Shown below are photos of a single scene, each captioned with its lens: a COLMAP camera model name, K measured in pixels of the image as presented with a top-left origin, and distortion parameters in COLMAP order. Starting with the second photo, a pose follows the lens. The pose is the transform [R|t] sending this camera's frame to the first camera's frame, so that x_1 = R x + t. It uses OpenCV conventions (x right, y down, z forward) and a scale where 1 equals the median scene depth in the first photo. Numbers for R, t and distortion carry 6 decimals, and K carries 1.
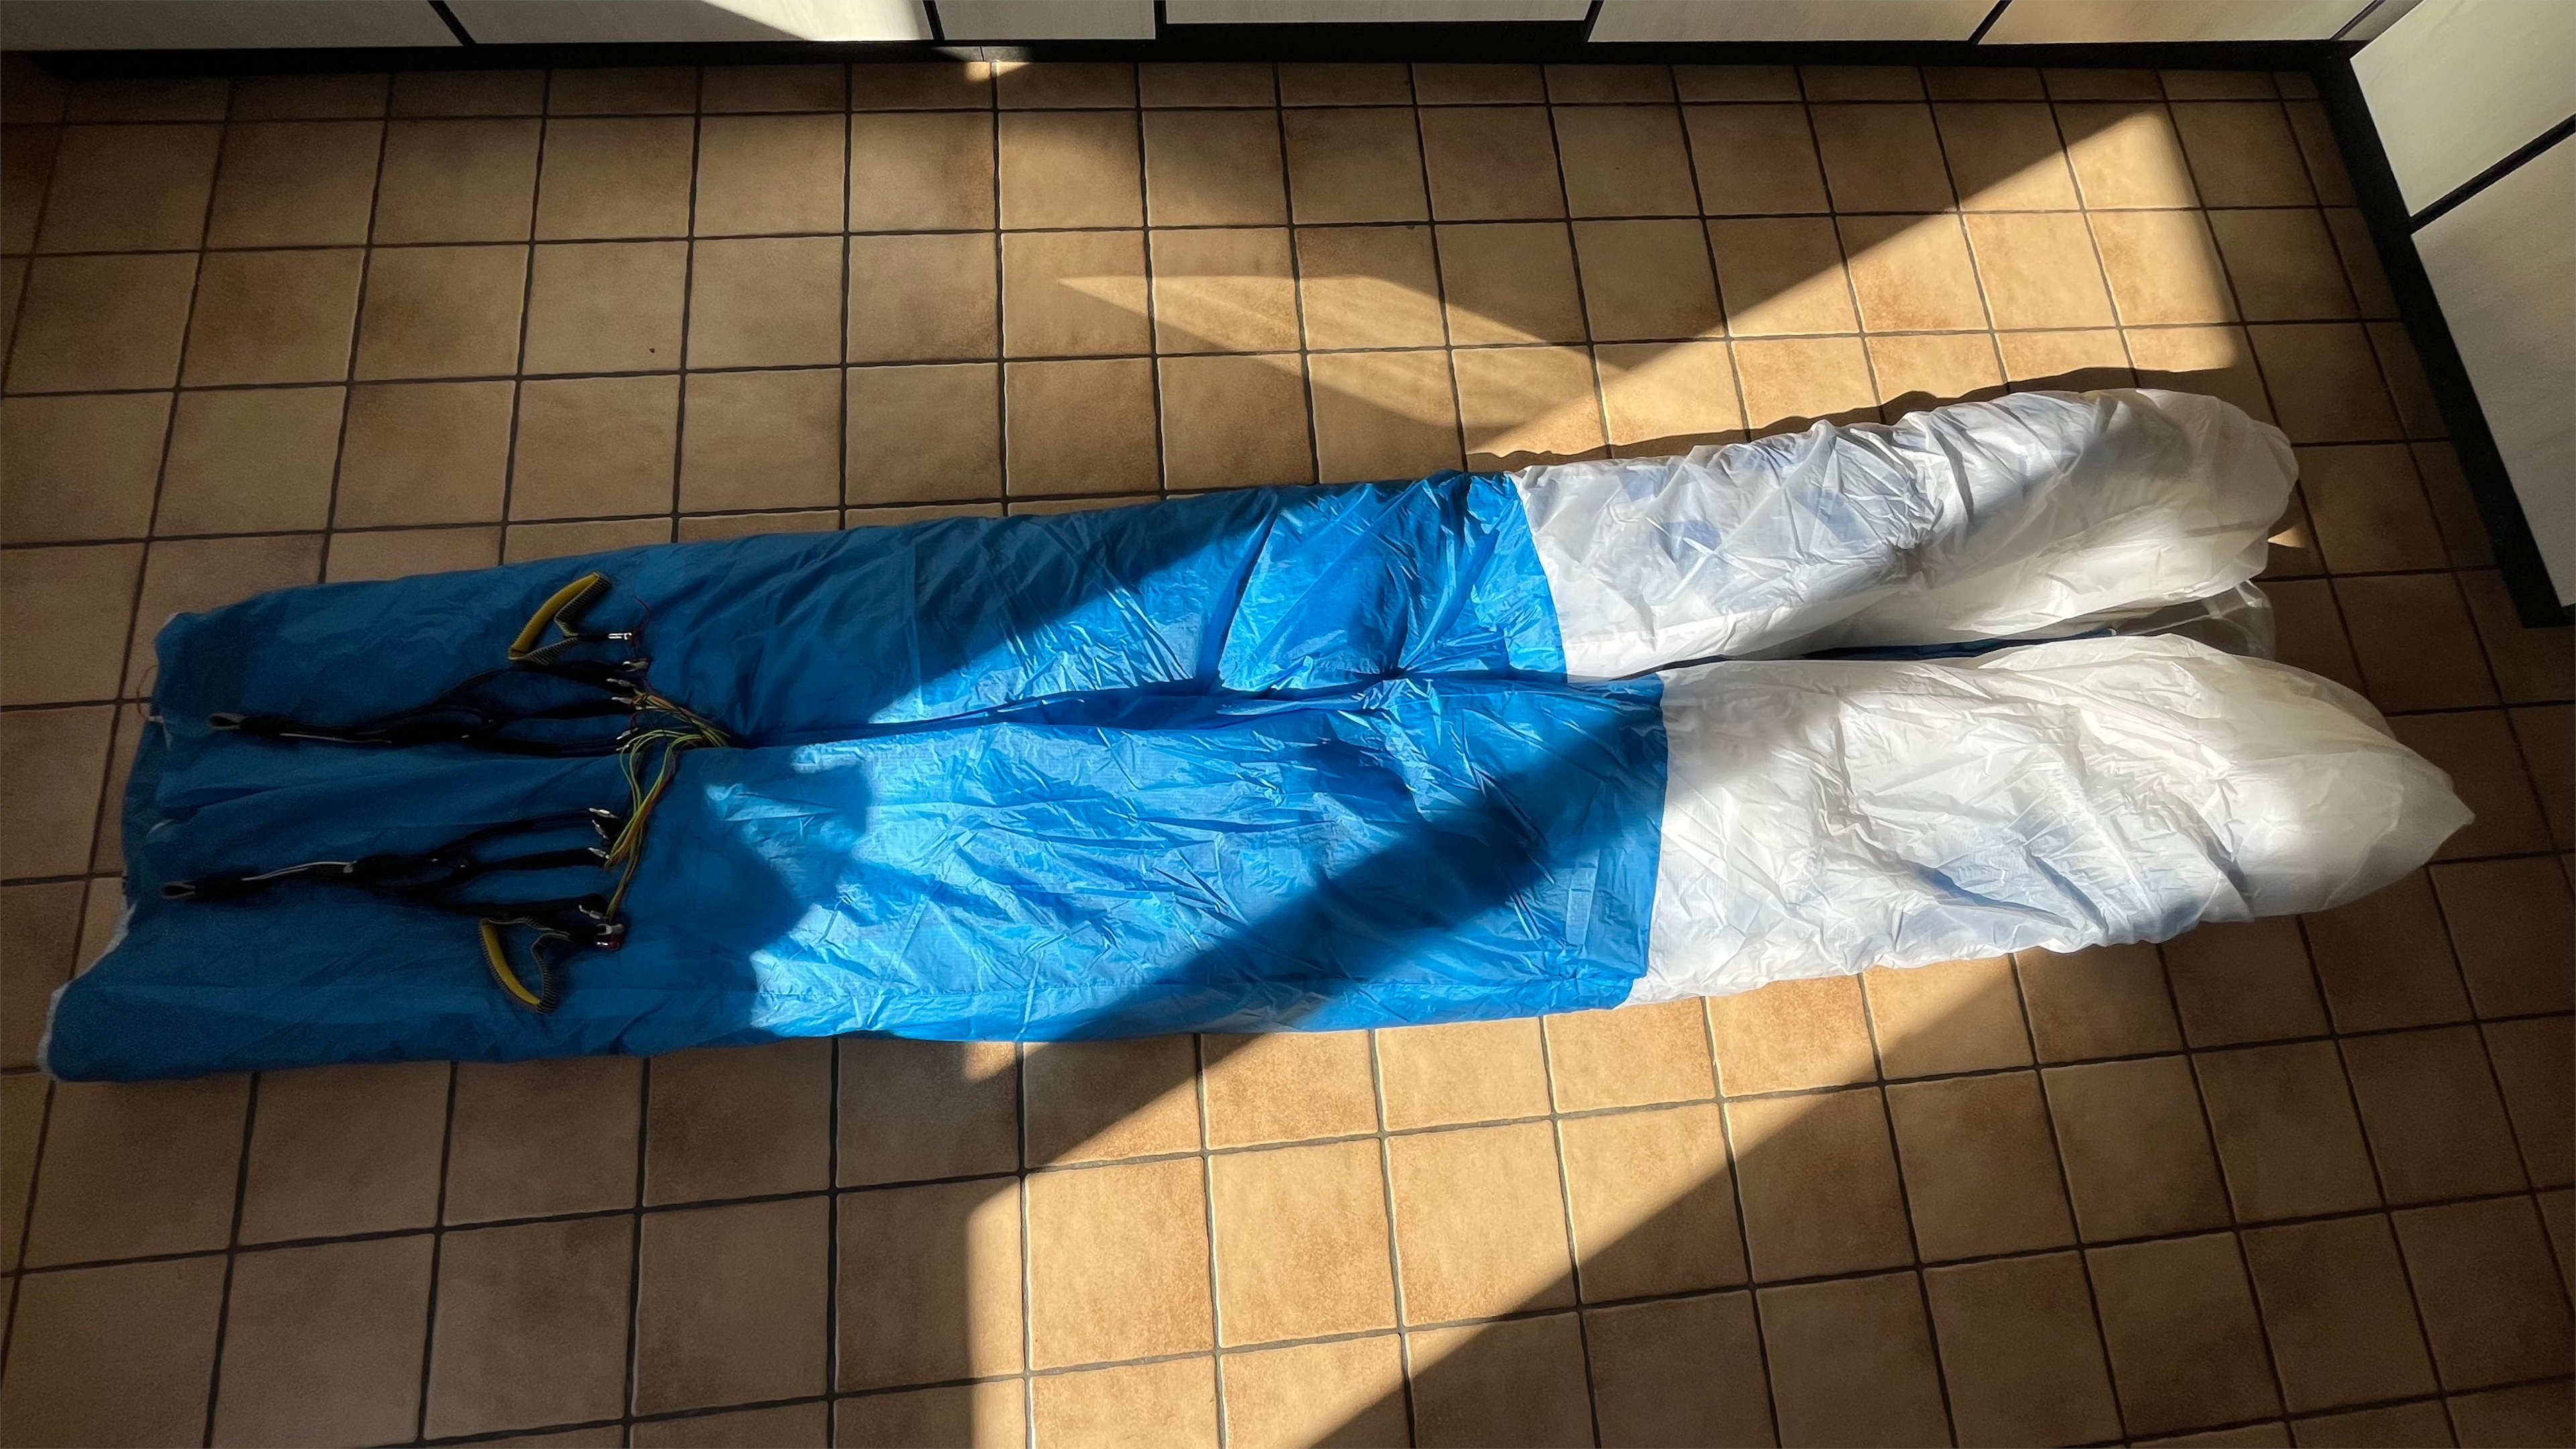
lens RADIAL K [[1109.7, 0, 1288.0], [0, 1109.7, 724.5], [0, 0, 1]] dist [0.001443, -0.000106]
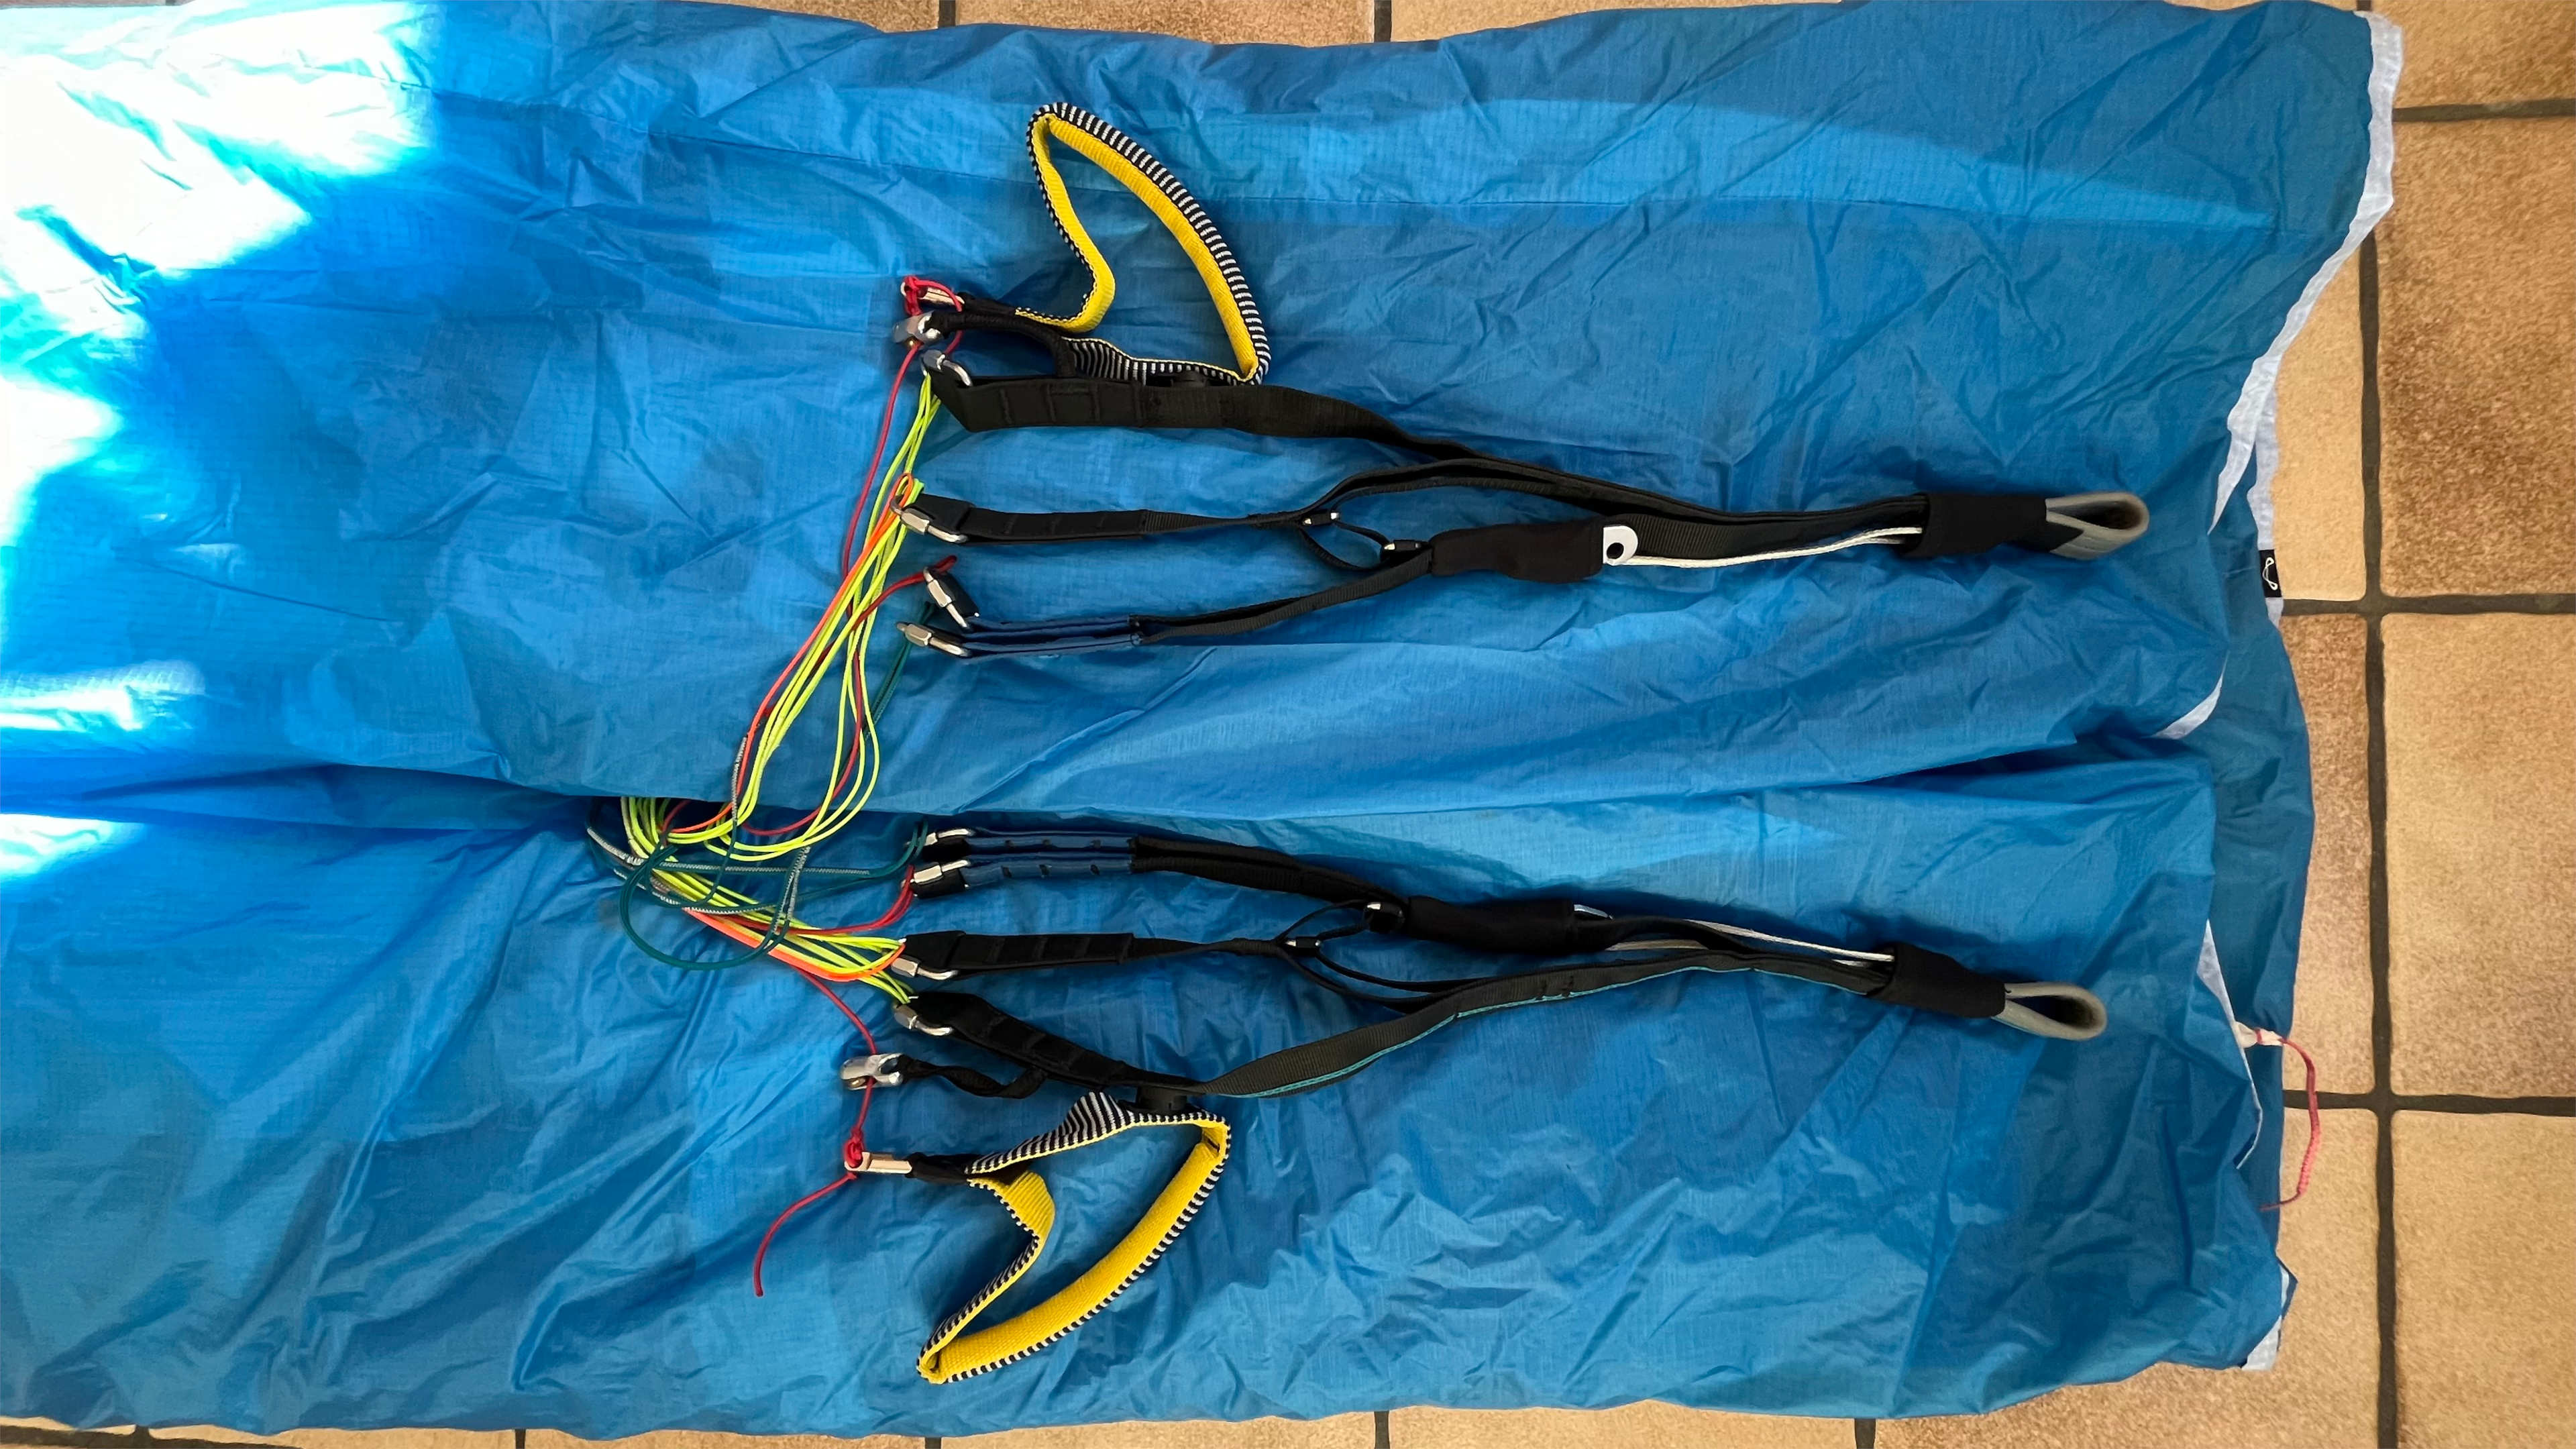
lens RADIAL K [[959.8, 0, 1288.0], [0, 959.8, 724.5], [0, 0, 1]] dist [-0.000391, -0.000106]
pose [[-0.995729, -0.084545, 0.037095, -0.742790], [0.091264, -0.962075, 0.257064, -0.015556], [0.013954, 0.259352, 0.965682, 0.705233]]
